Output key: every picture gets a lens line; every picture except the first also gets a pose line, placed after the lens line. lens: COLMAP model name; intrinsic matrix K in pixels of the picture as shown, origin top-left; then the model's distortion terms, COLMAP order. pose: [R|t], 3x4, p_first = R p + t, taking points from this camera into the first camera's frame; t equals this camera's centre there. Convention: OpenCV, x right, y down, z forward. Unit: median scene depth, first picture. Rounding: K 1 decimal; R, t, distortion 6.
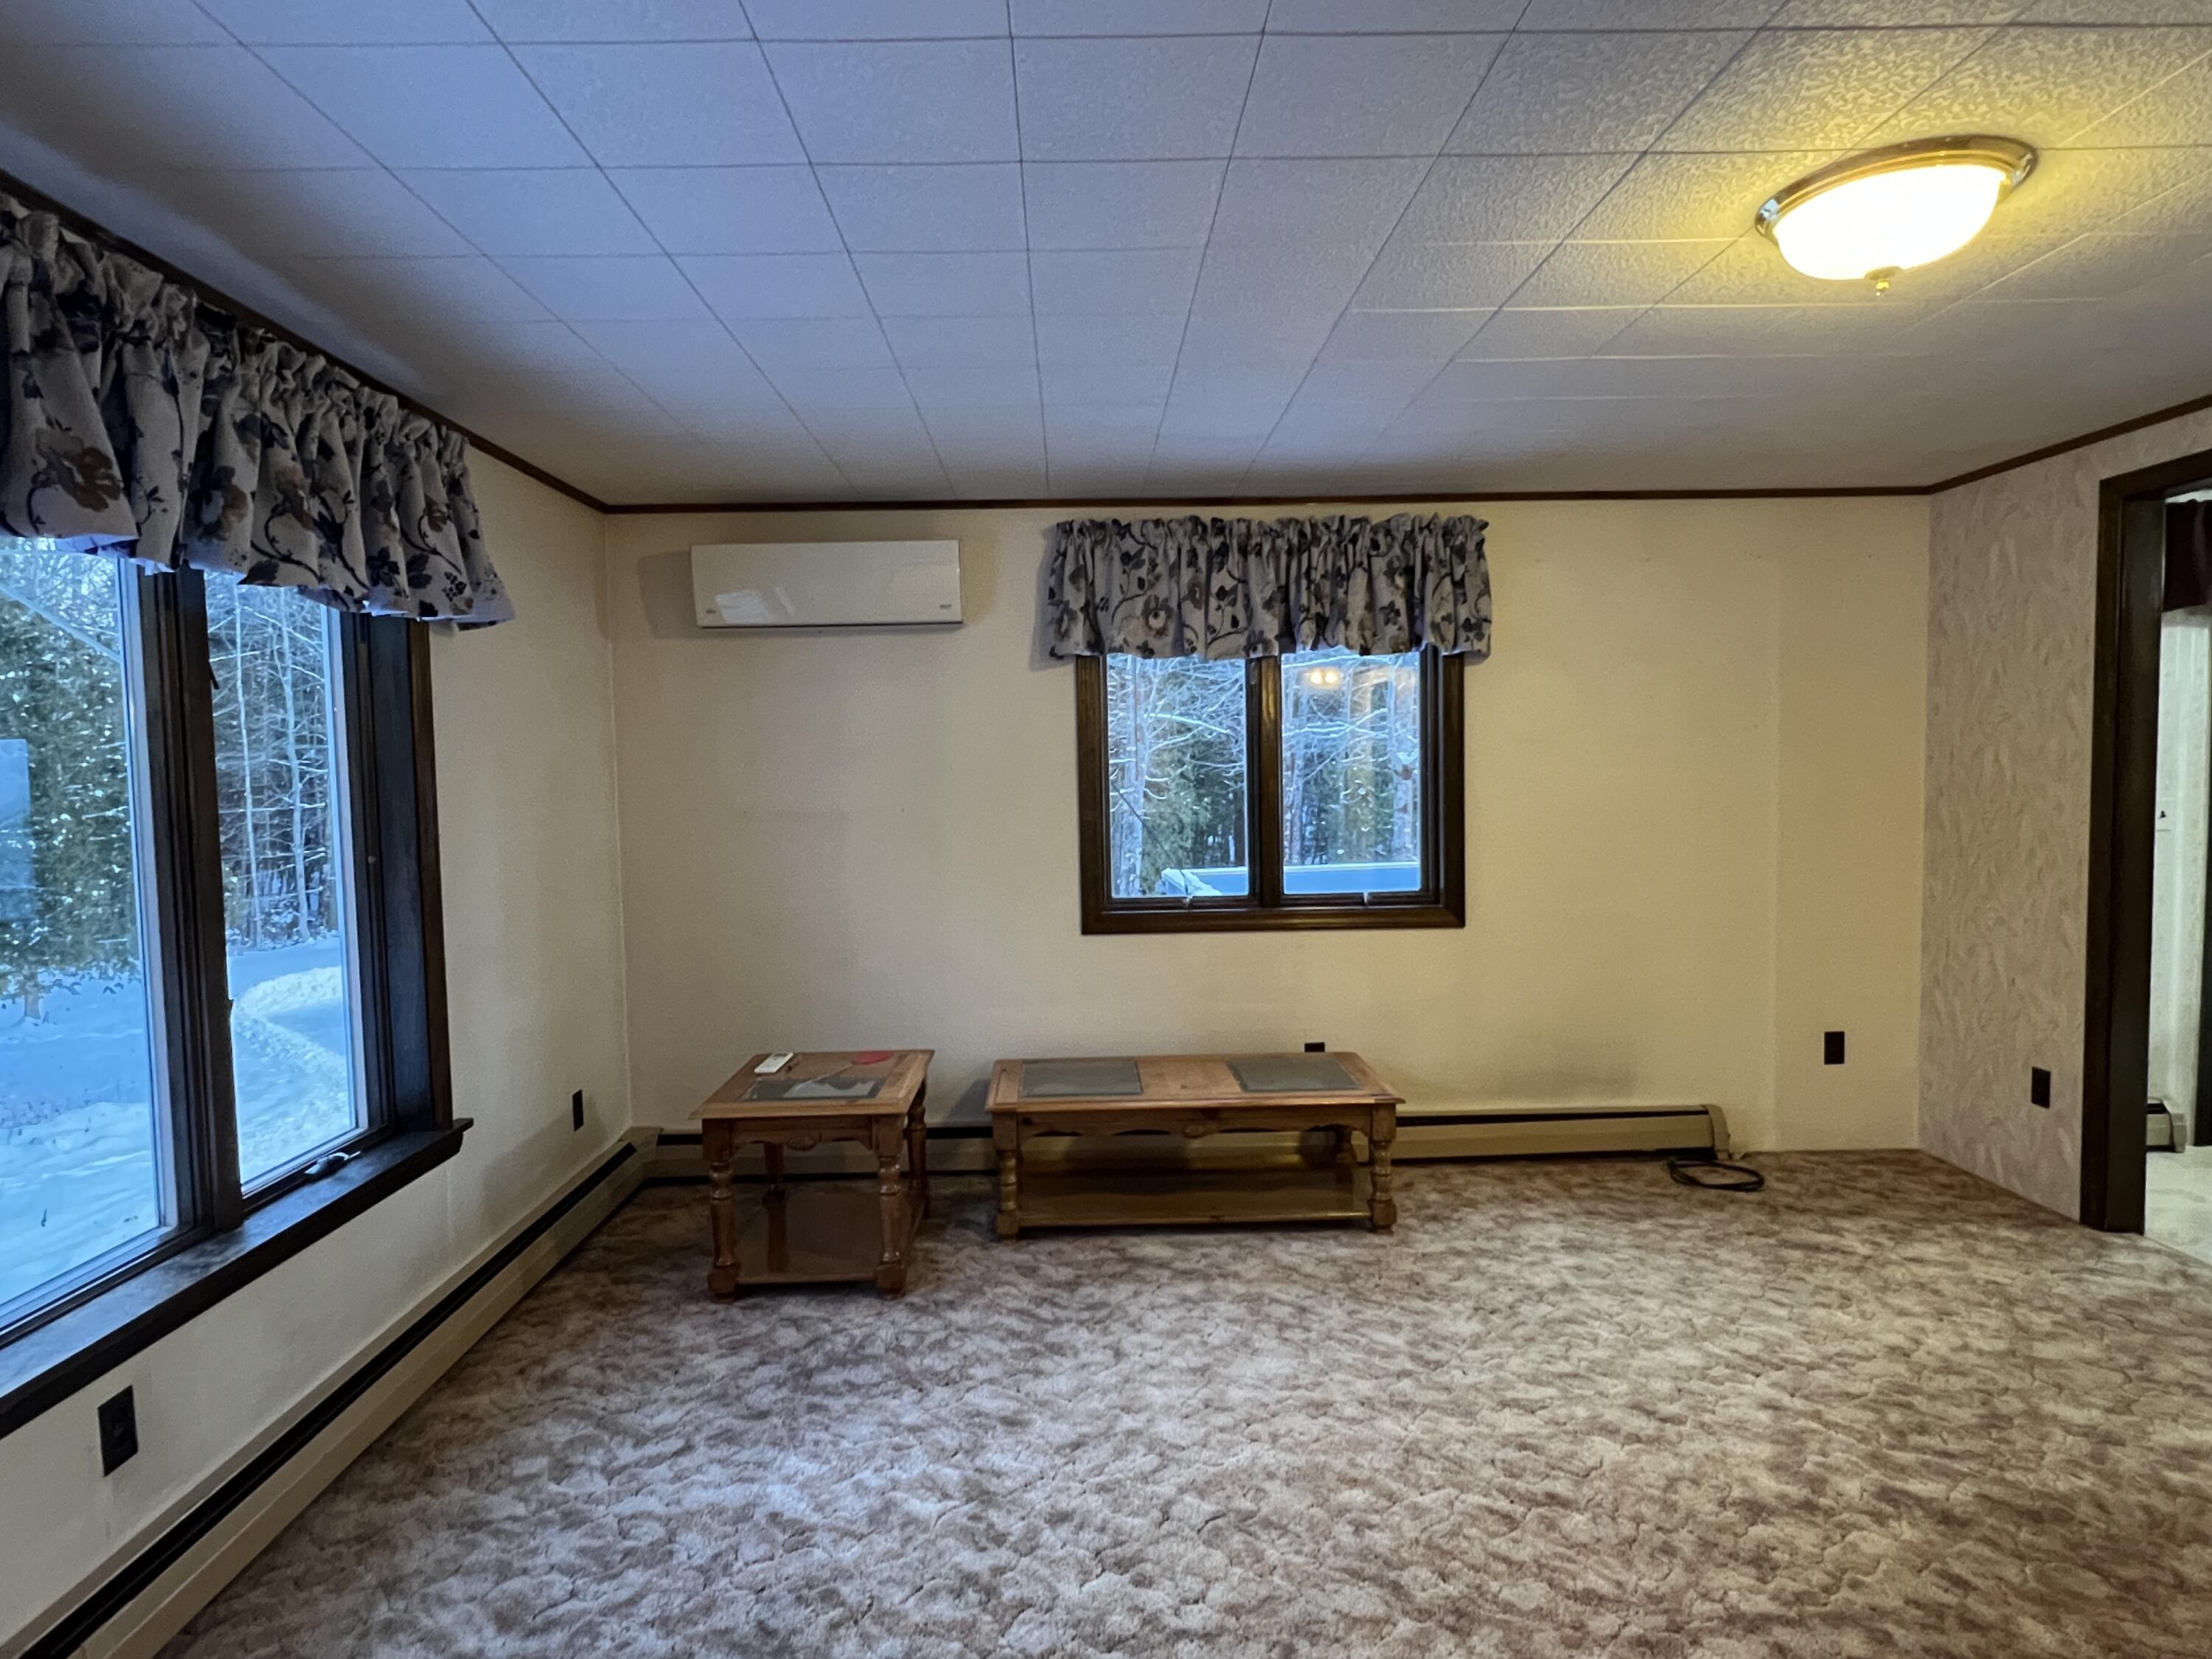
lens RADIAL K [[1234.4, 0, 1103.5], [0, 1234.4, 834.6], [0, 0, 1]] dist [0.004794, 0.003025]
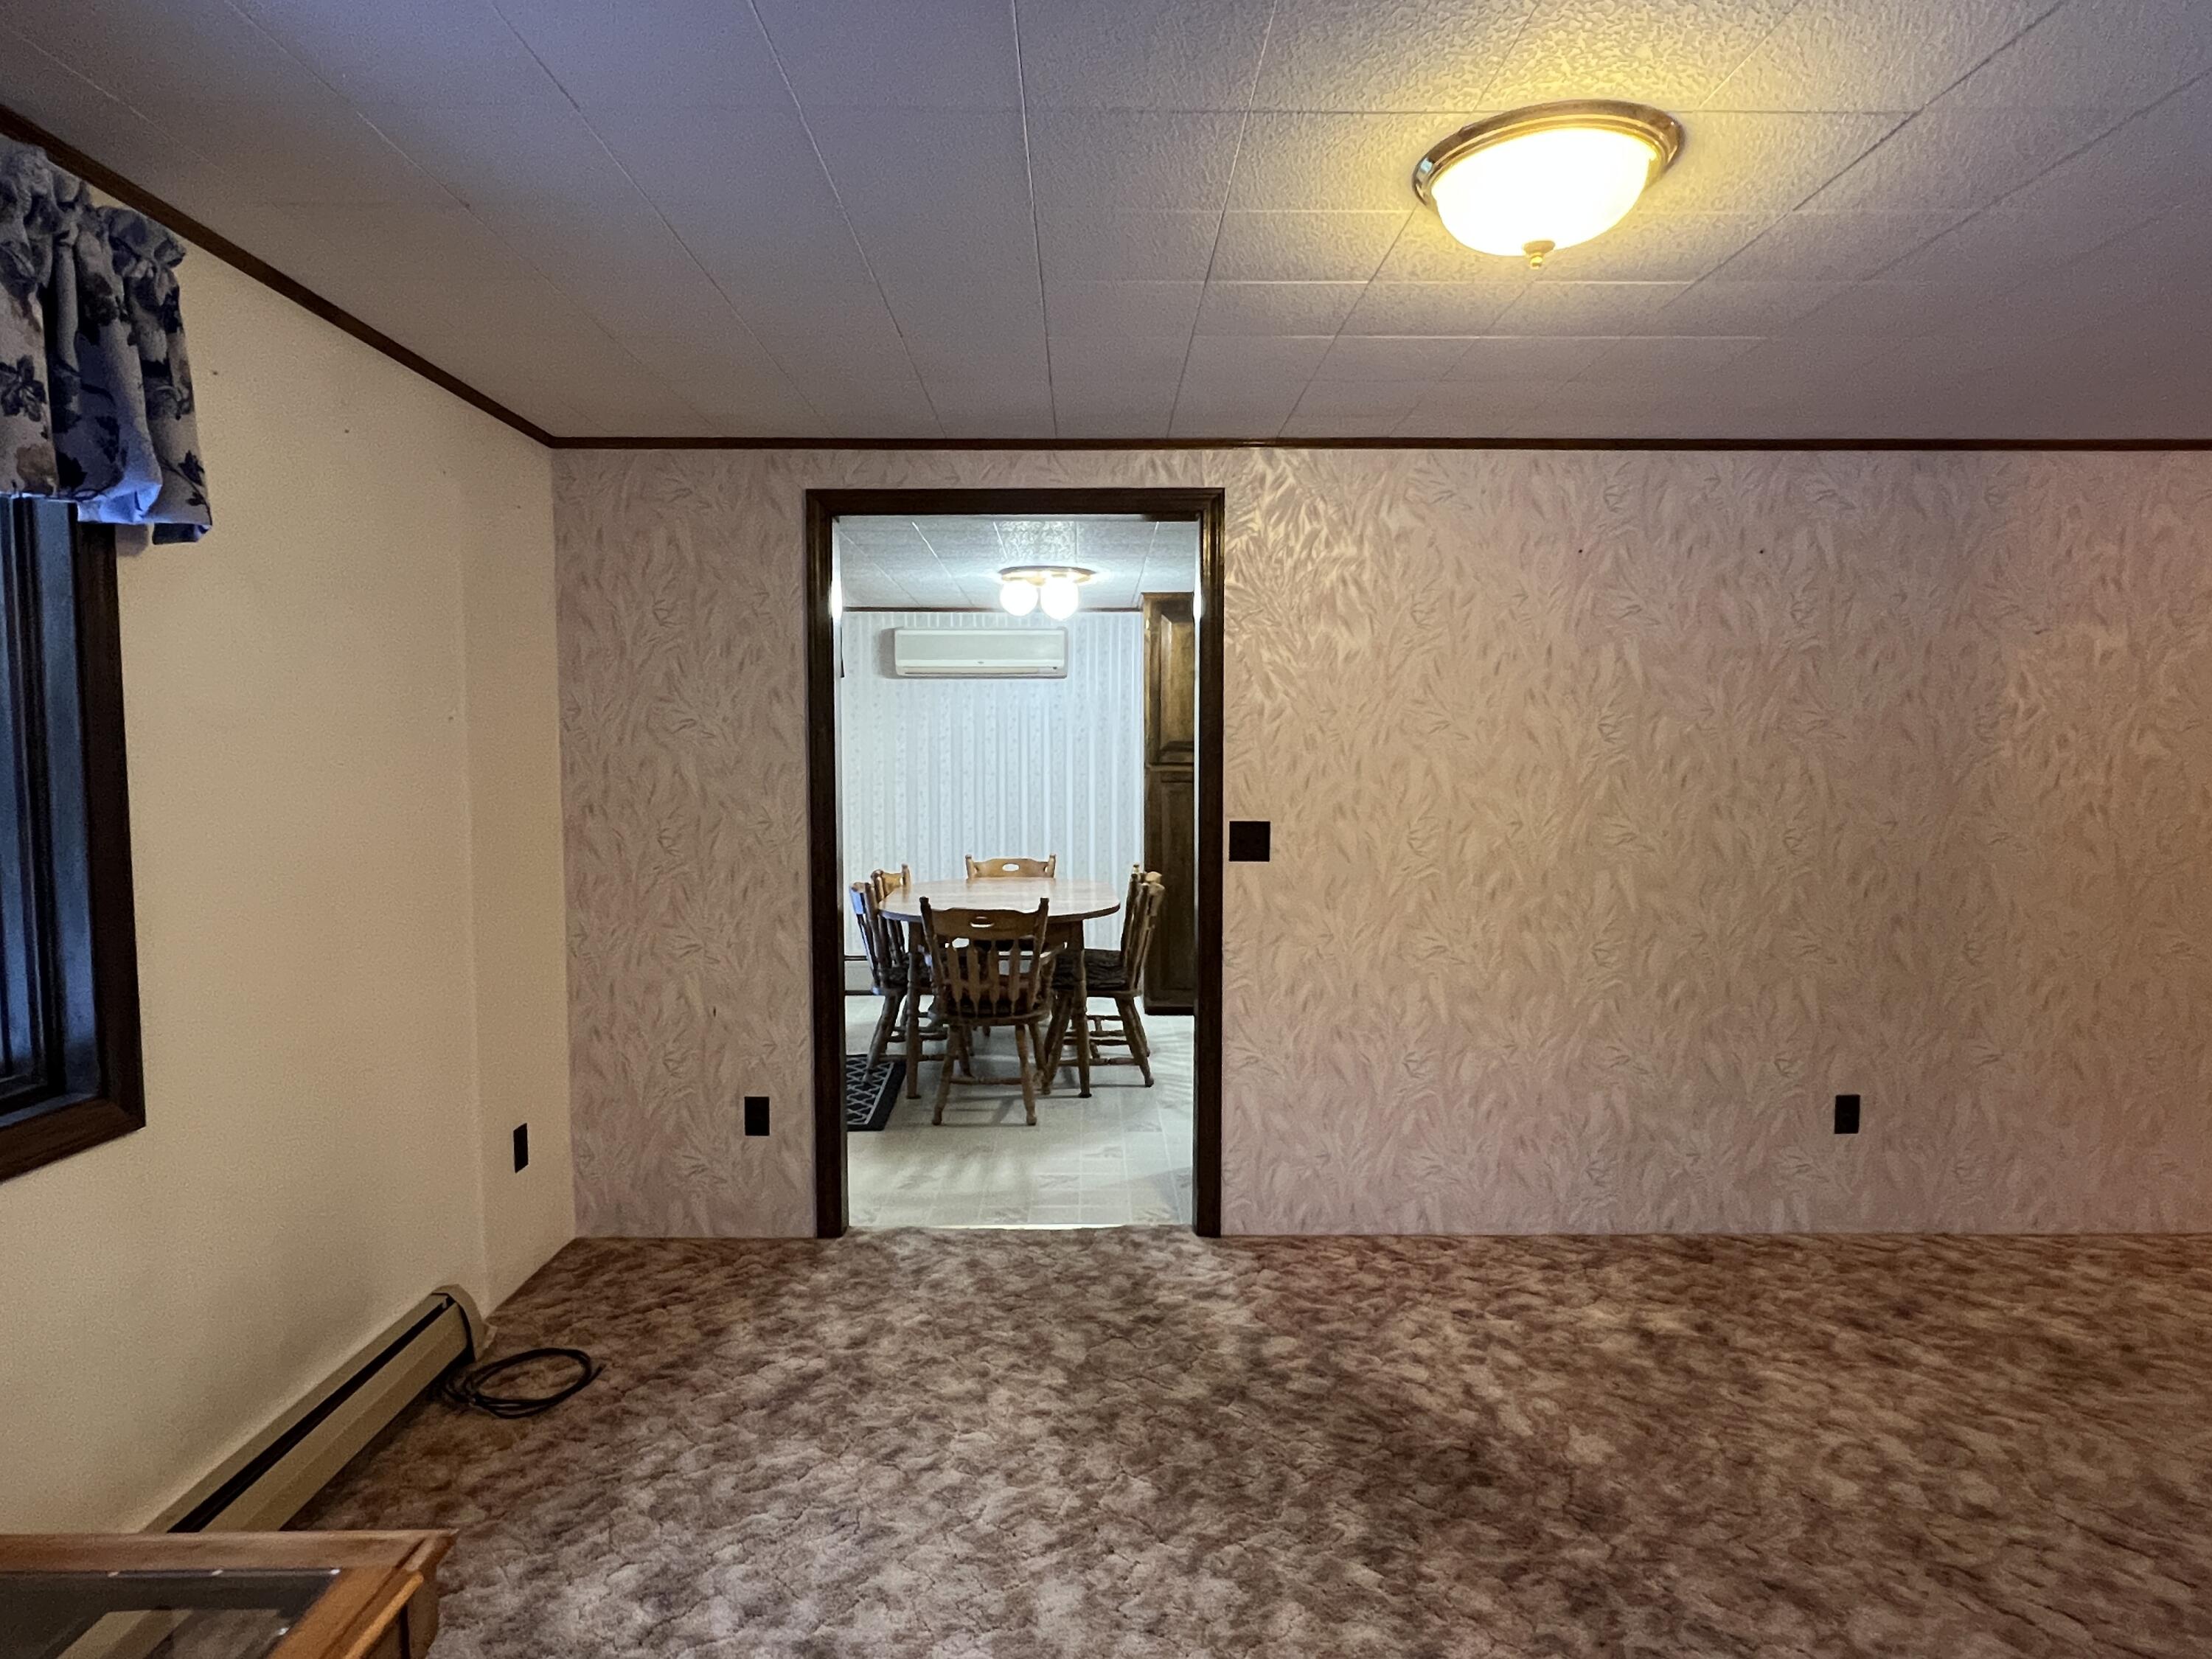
lens RADIAL K [[1234.4, 0, 1092.5], [0, 1234.4, 840.5], [0, 0, 1]] dist [0.004794, 0.003025]
pose [[0.036757, -0.049907, 0.998077, -0.168734], [0.061593, 0.996966, 0.047583, -0.035870], [-0.997424, 0.059726, 0.039719, 0.702754]]
